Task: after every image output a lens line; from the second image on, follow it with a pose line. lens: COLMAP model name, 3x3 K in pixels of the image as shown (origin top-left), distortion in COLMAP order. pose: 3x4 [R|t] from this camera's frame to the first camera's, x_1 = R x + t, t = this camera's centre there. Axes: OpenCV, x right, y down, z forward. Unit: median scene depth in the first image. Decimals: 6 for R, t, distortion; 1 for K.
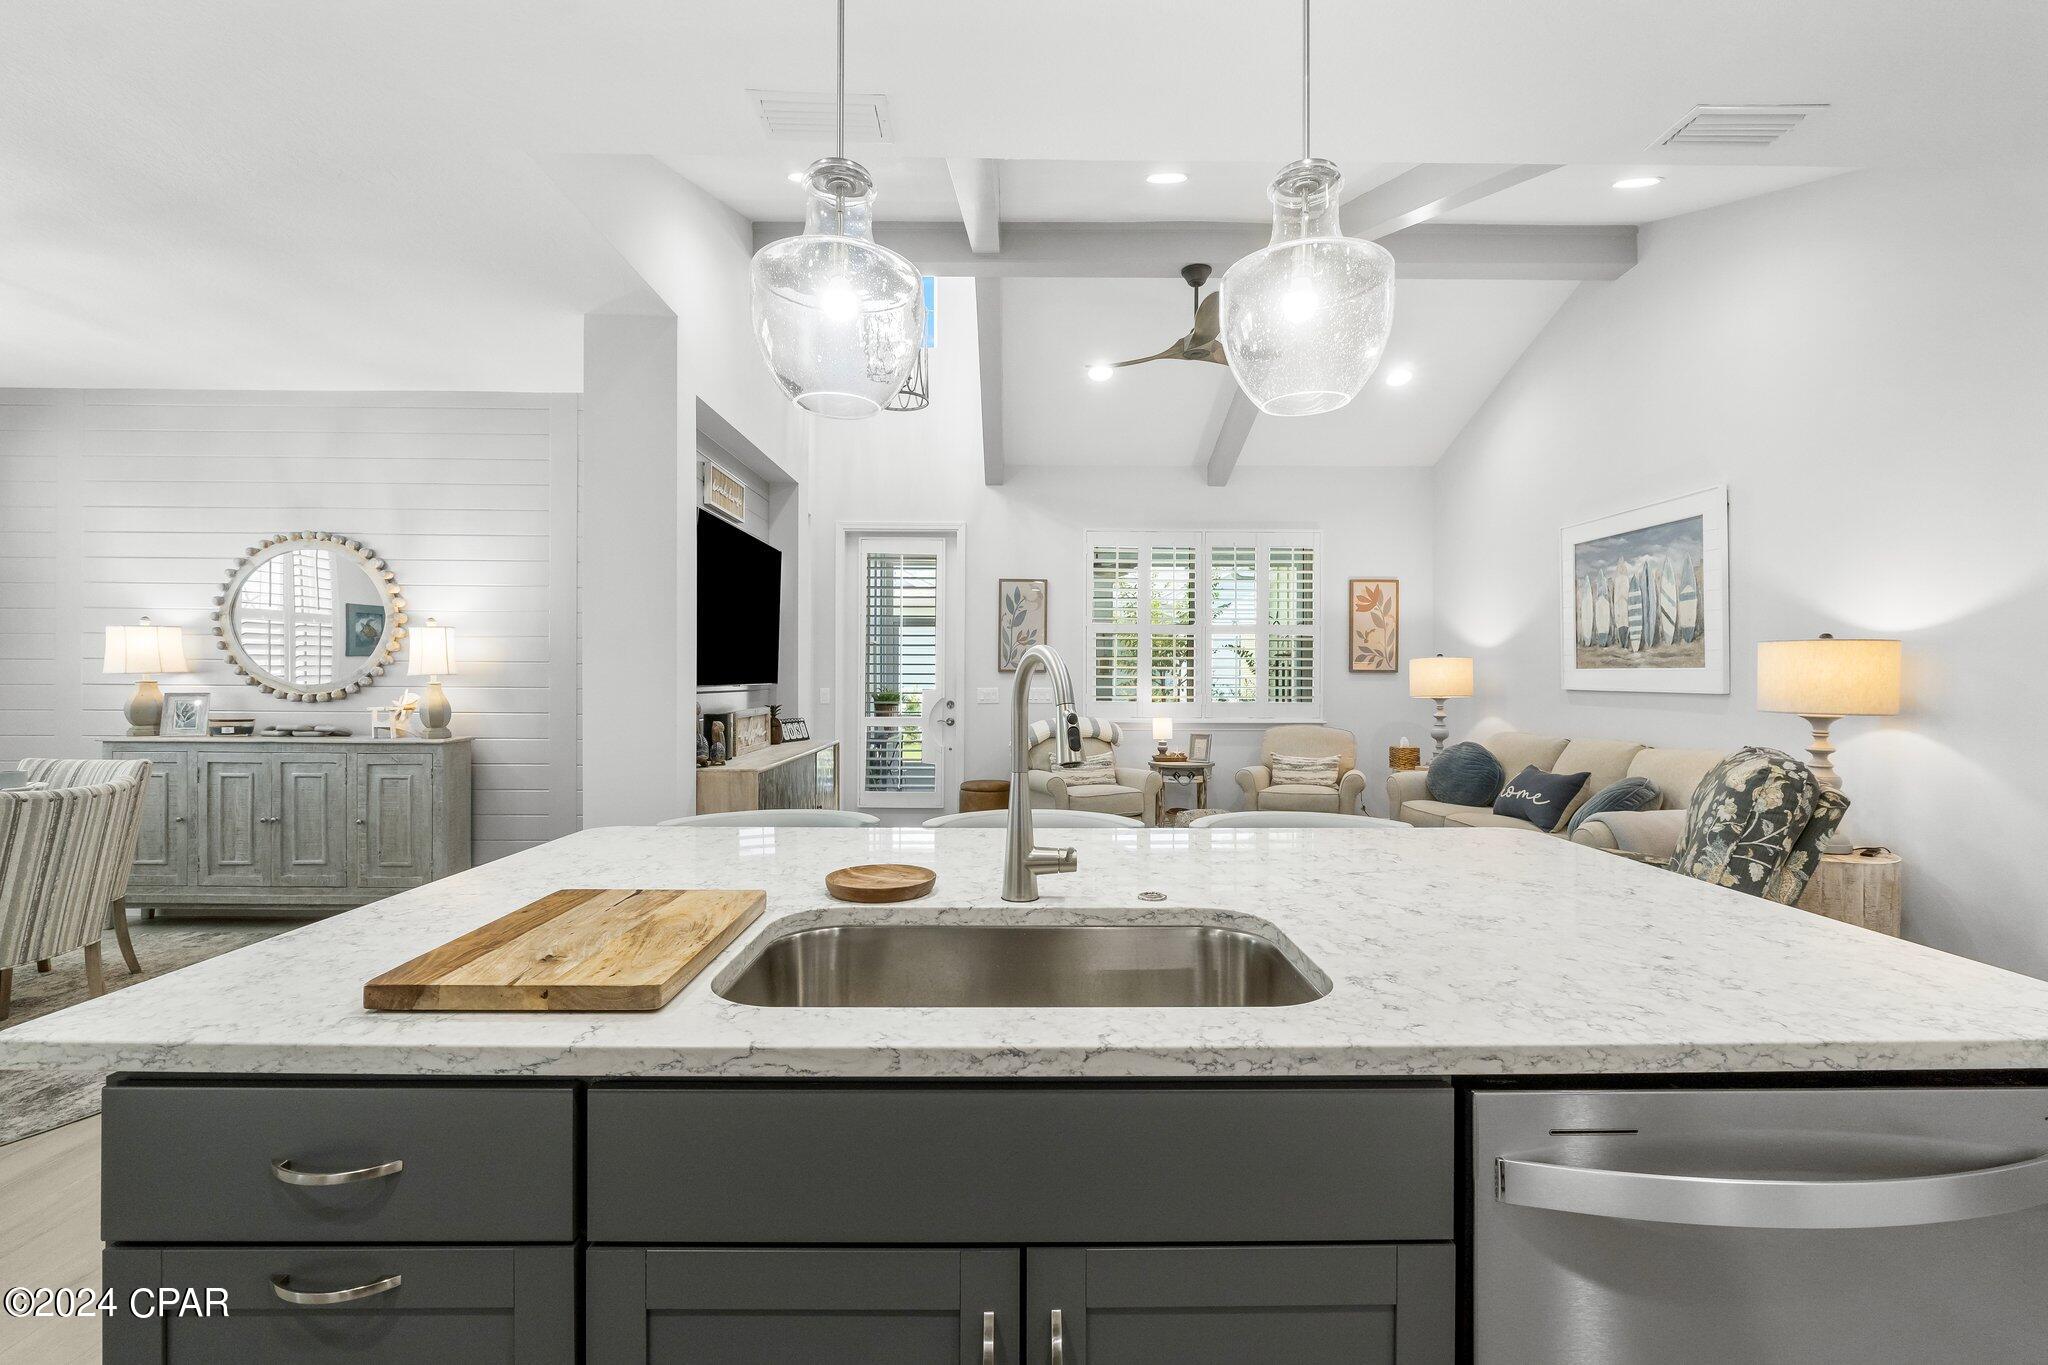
lens RADIAL K [[873.5, 0, 1025.5], [0, 873.5, 678.4], [0, 0, 1]] dist [-0.009724, -0.001321]
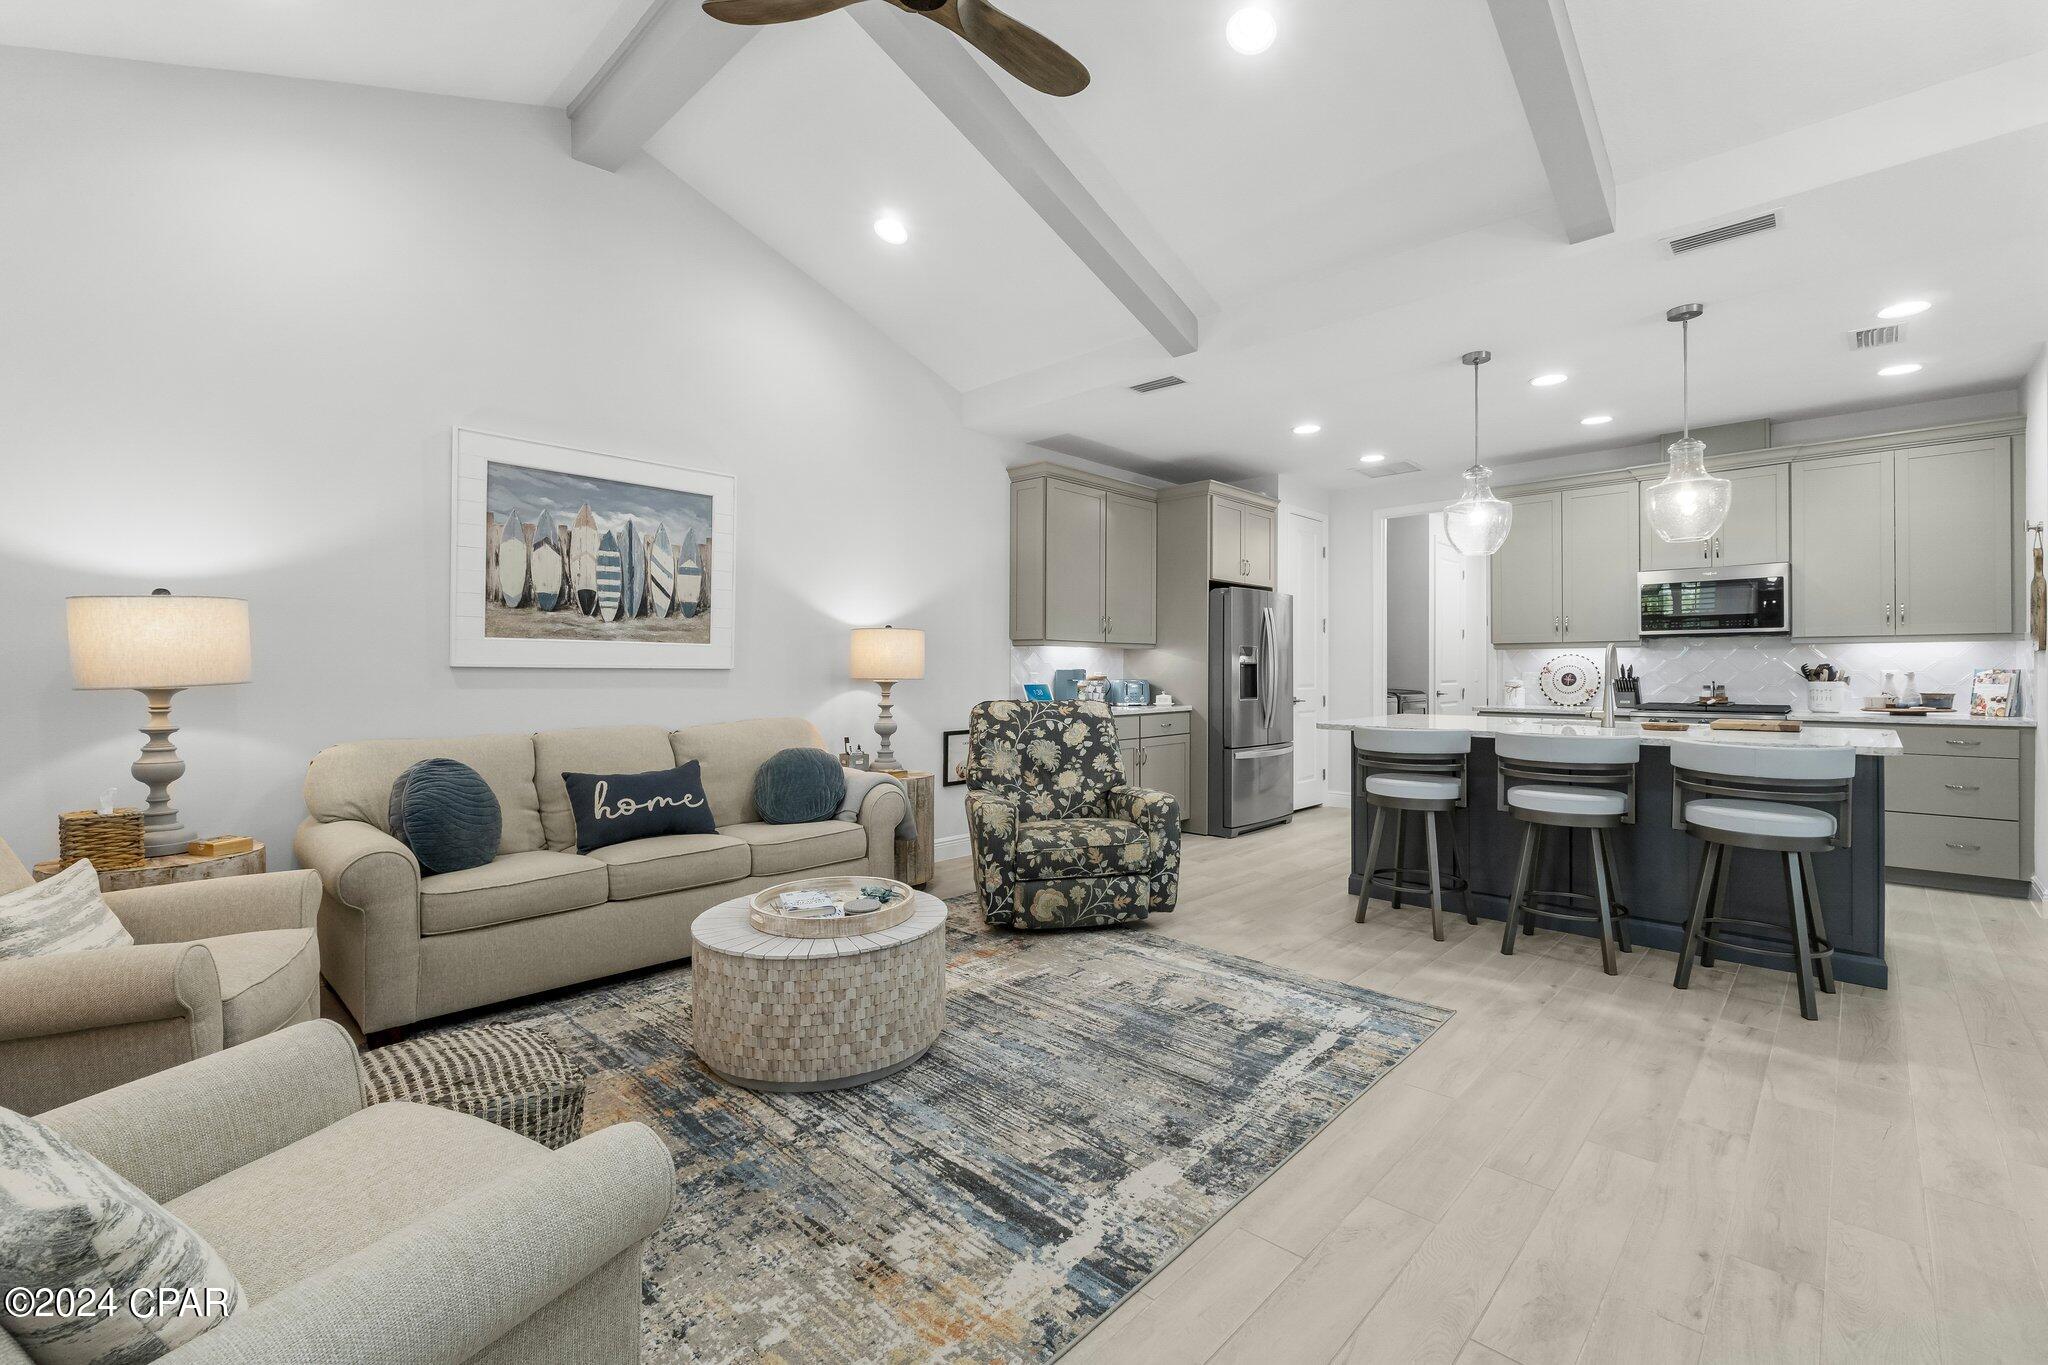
lens RADIAL K [[873.5, 0, 1028.9], [0, 873.5, 673.6], [0, 0, 1]] dist [-0.009724, -0.001321]
pose [[-0.712941, -0.004263, 0.701211, -0.195747], [-0.001595, 0.999989, 0.004458, 0.016192], [-0.701222, 0.002060, -0.712940, 1.329783]]
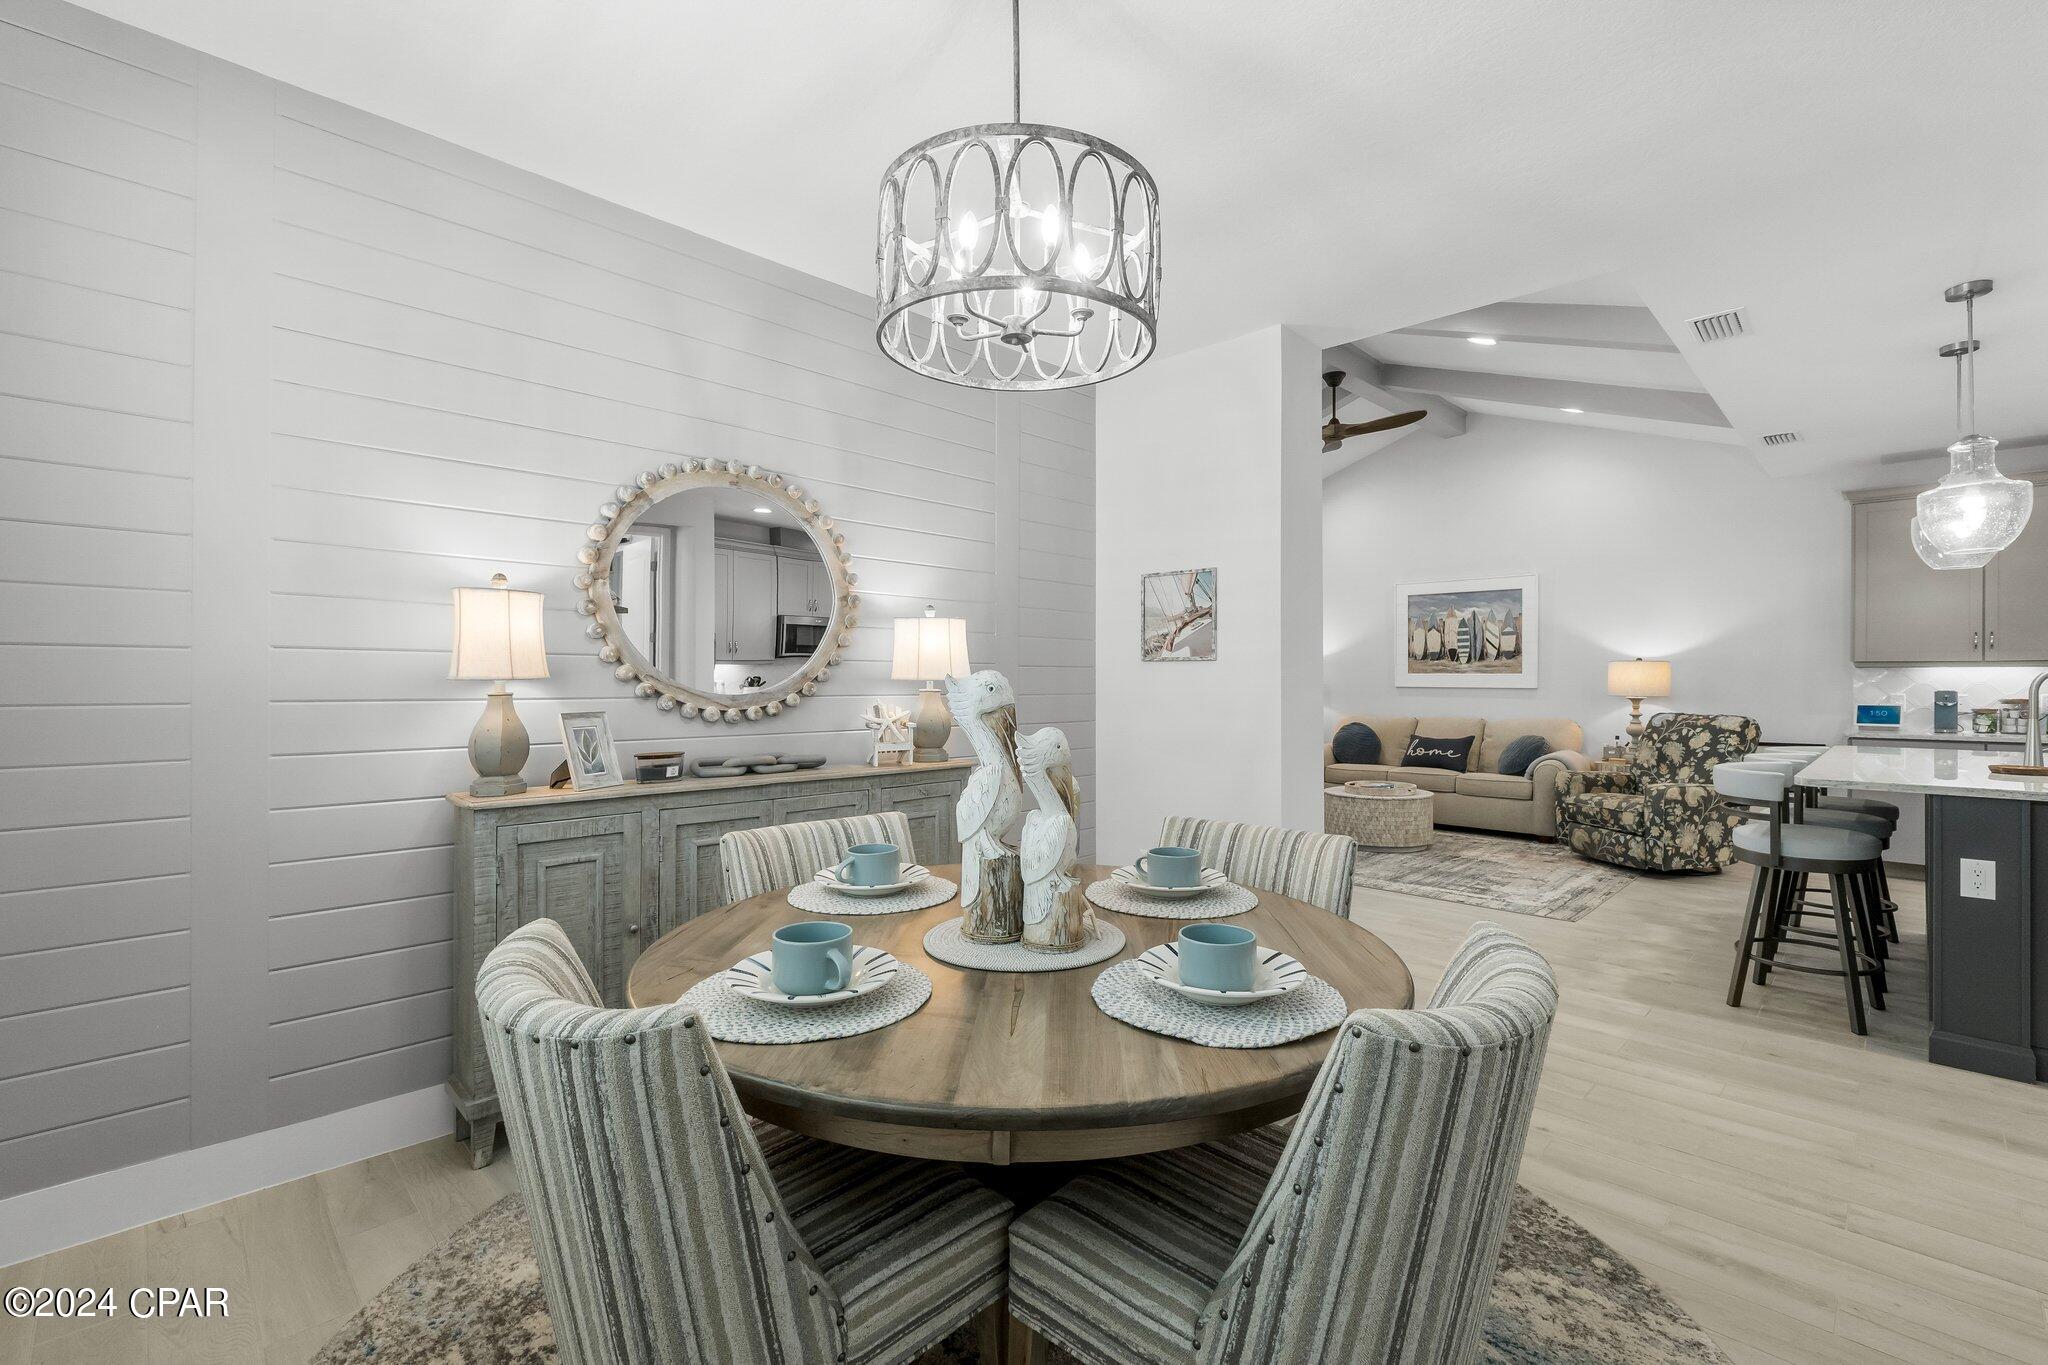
lens RADIAL K [[873.5, 0, 1034.9], [0, 873.5, 684.4], [0, 0, 1]] dist [-0.009724, -0.001321]
pose [[0.719870, -0.007004, 0.694073, -1.085875], [0.002973, 0.999971, 0.007007, -0.004552], [-0.694102, -0.002980, 0.719870, 0.359249]]
